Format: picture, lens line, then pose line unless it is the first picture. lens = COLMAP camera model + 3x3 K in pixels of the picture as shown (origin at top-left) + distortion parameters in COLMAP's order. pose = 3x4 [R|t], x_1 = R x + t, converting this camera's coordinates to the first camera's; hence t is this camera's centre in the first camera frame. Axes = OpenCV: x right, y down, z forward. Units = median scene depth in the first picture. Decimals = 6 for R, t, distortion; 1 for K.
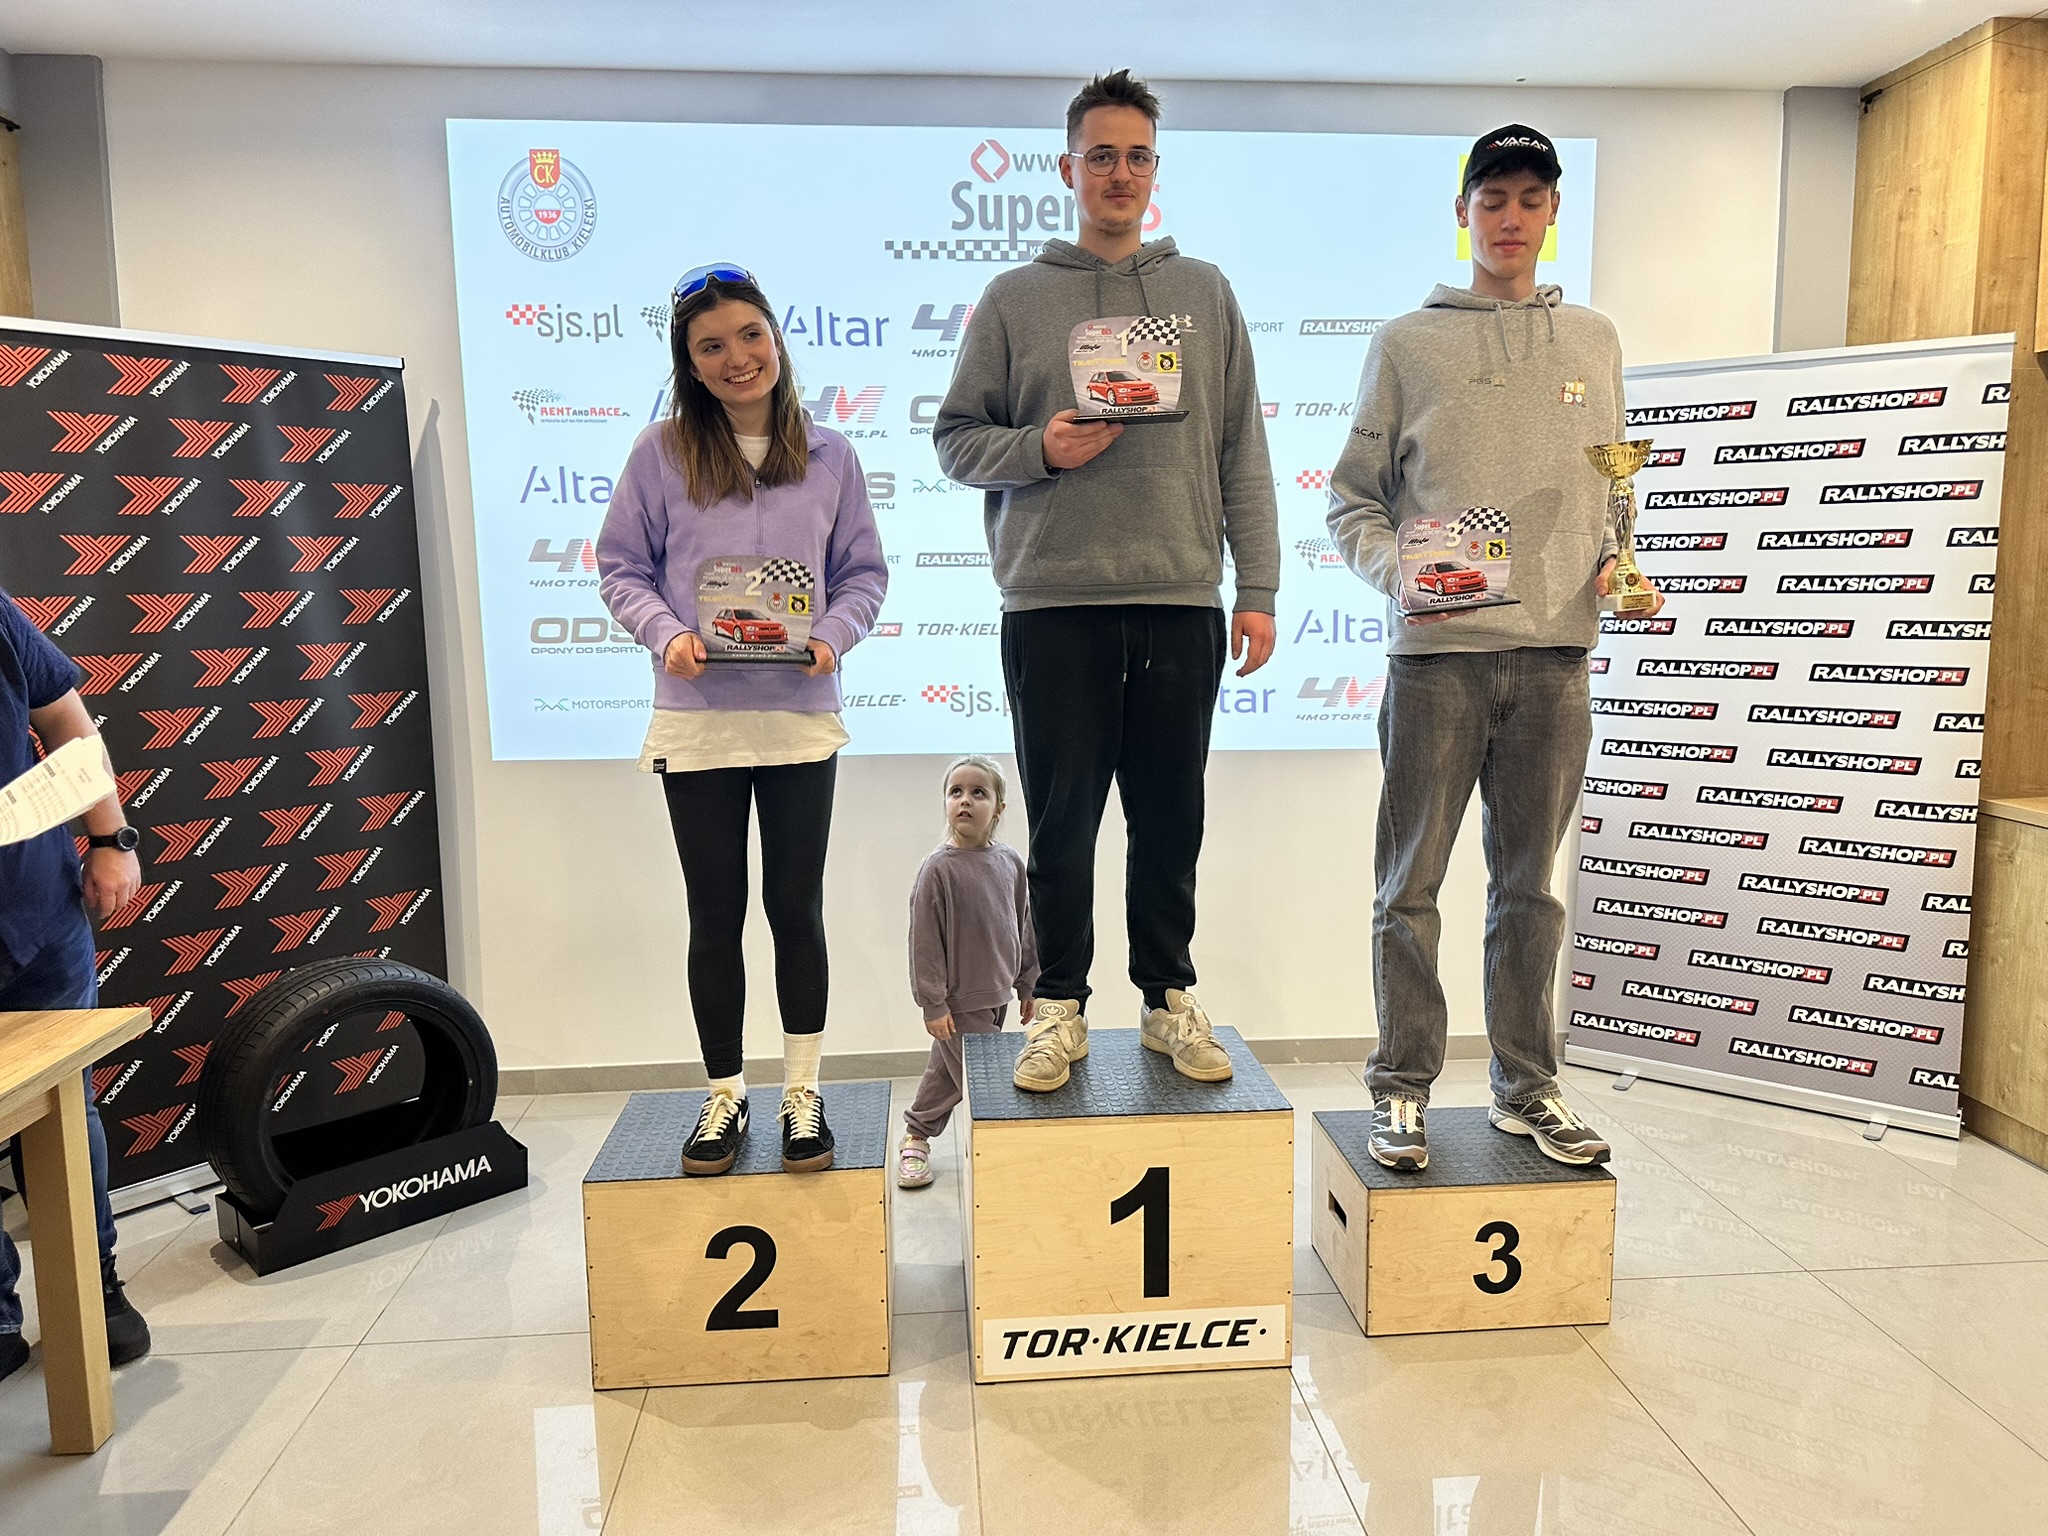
lens RADIAL K [[1422.7, 0, 1033.6], [0, 1422.7, 762.3], [0, 0, 1]] dist [0.011916, -0.025617]
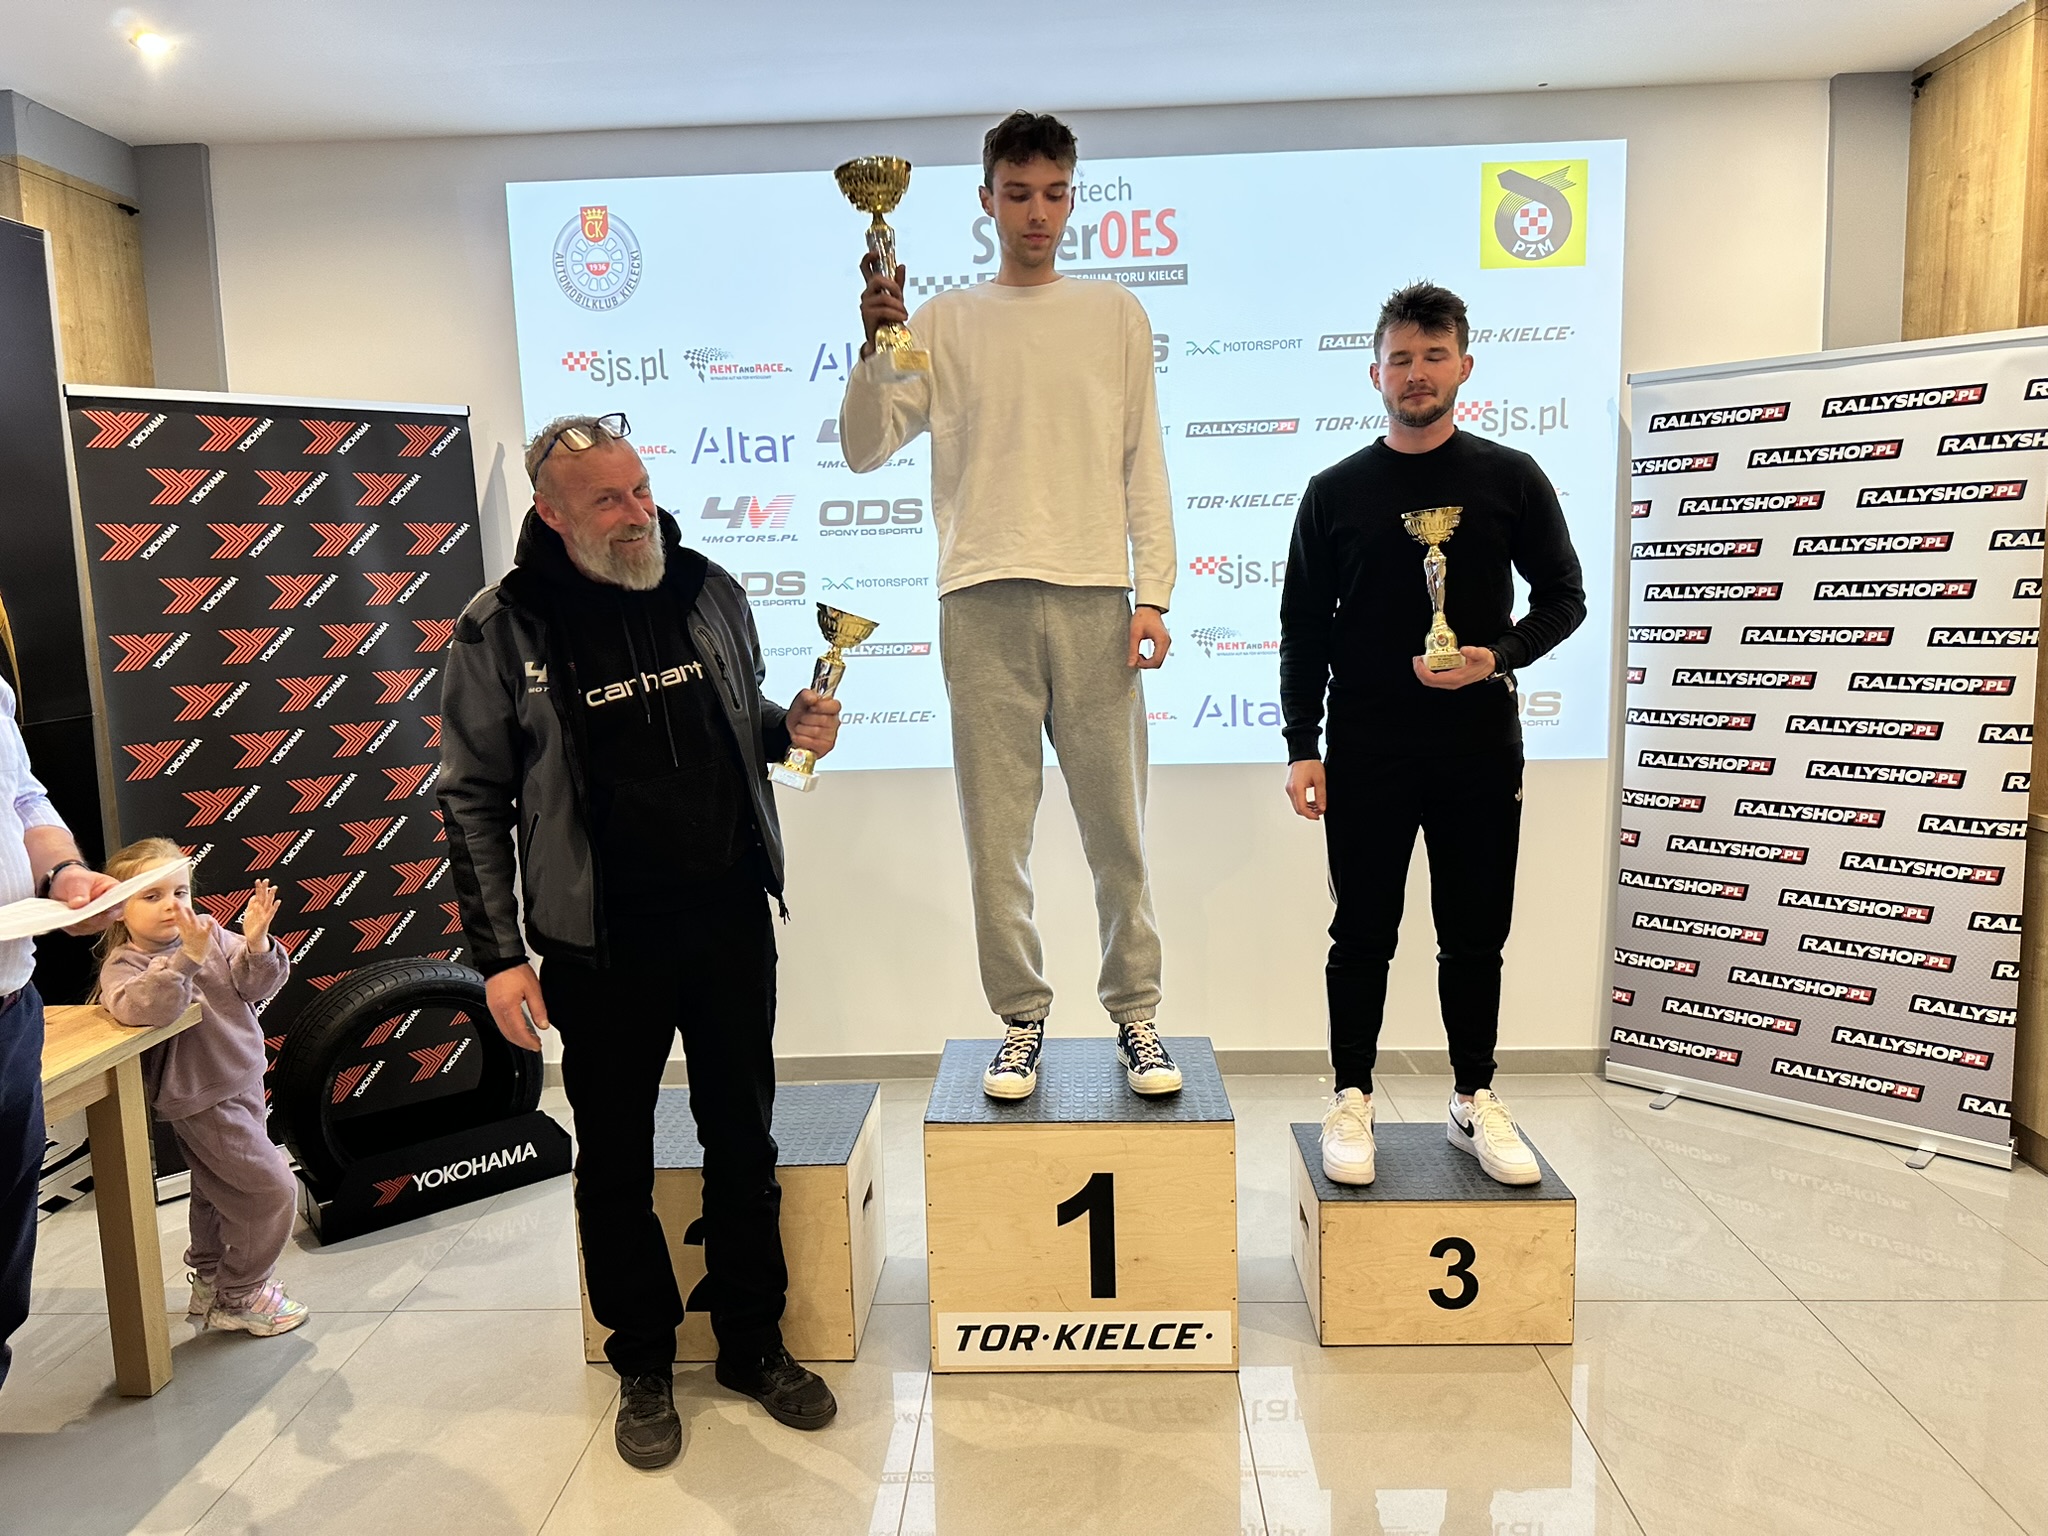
lens RADIAL K [[1422.7, 0, 1021.6], [0, 1422.7, 761.1], [0, 0, 1]] dist [0.011916, -0.025617]
pose [[0.992510, -0.003461, -0.122115, 0.109688], [0.003466, 0.999994, -0.000172, -0.011565], [0.122115, -0.000252, 0.992516, -0.027505]]
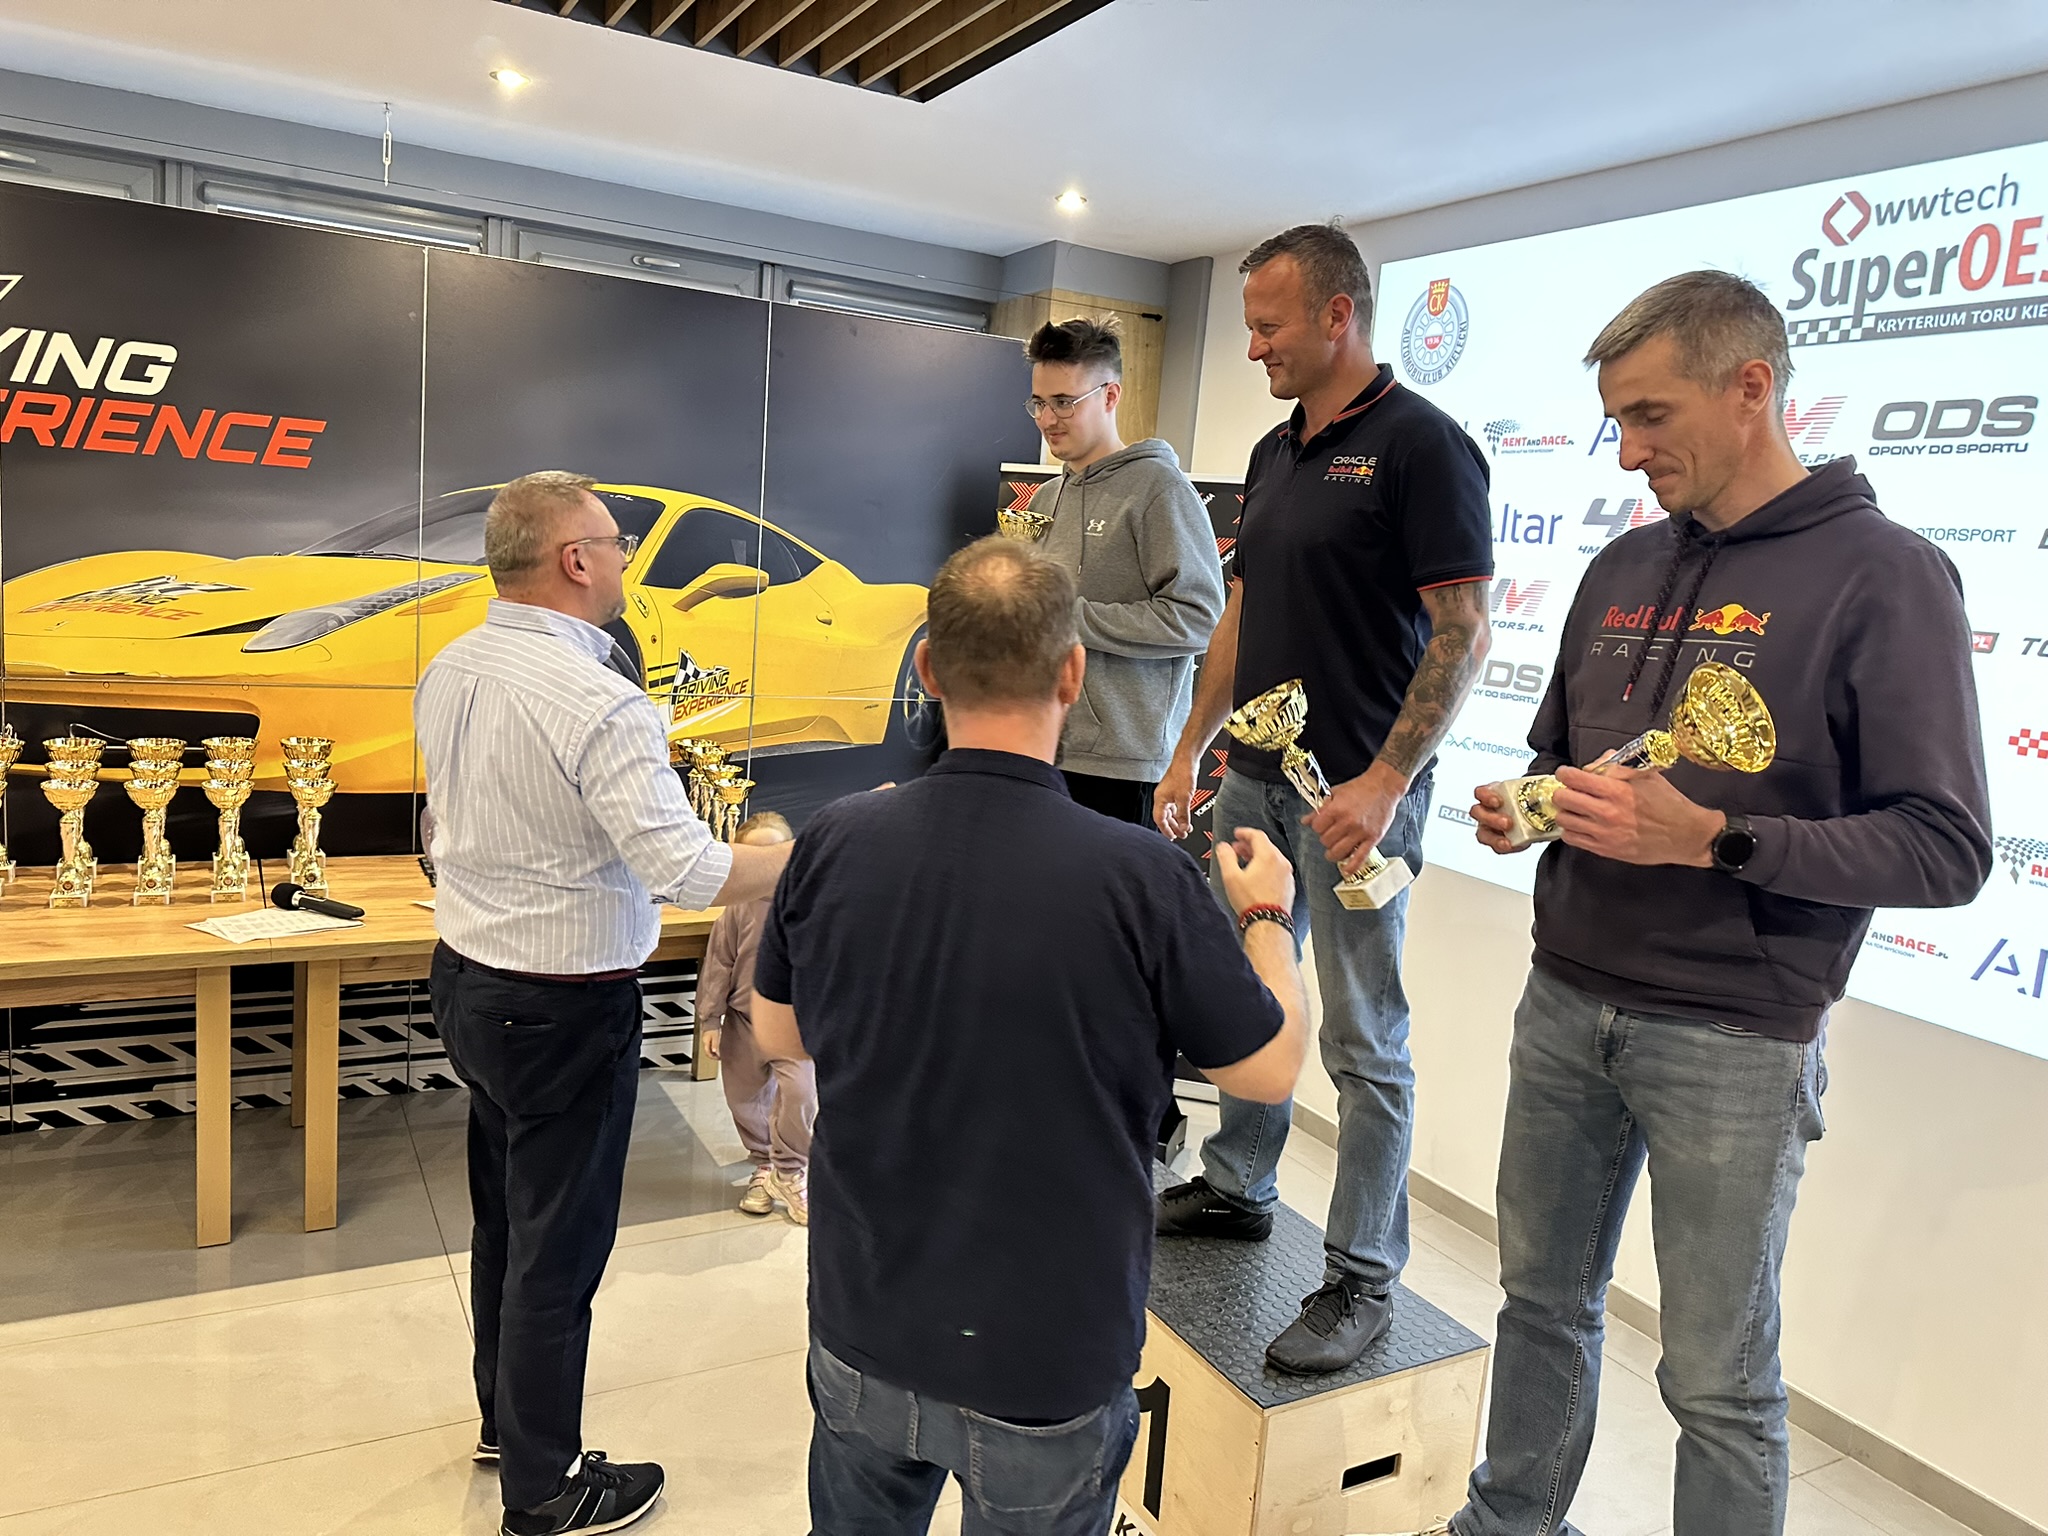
lens RADIAL K [[1422.7, 0, 1025.4], [0, 1422.7, 734.4], [0, 0, 1]] dist [0.011916, -0.025617]
pose [[0.409999, 0.158195, -0.898262, 0.564909], [-0.192327, 0.977695, 0.084399, -0.131196], [0.891578, 0.138157, 0.431279, 0.317372]]
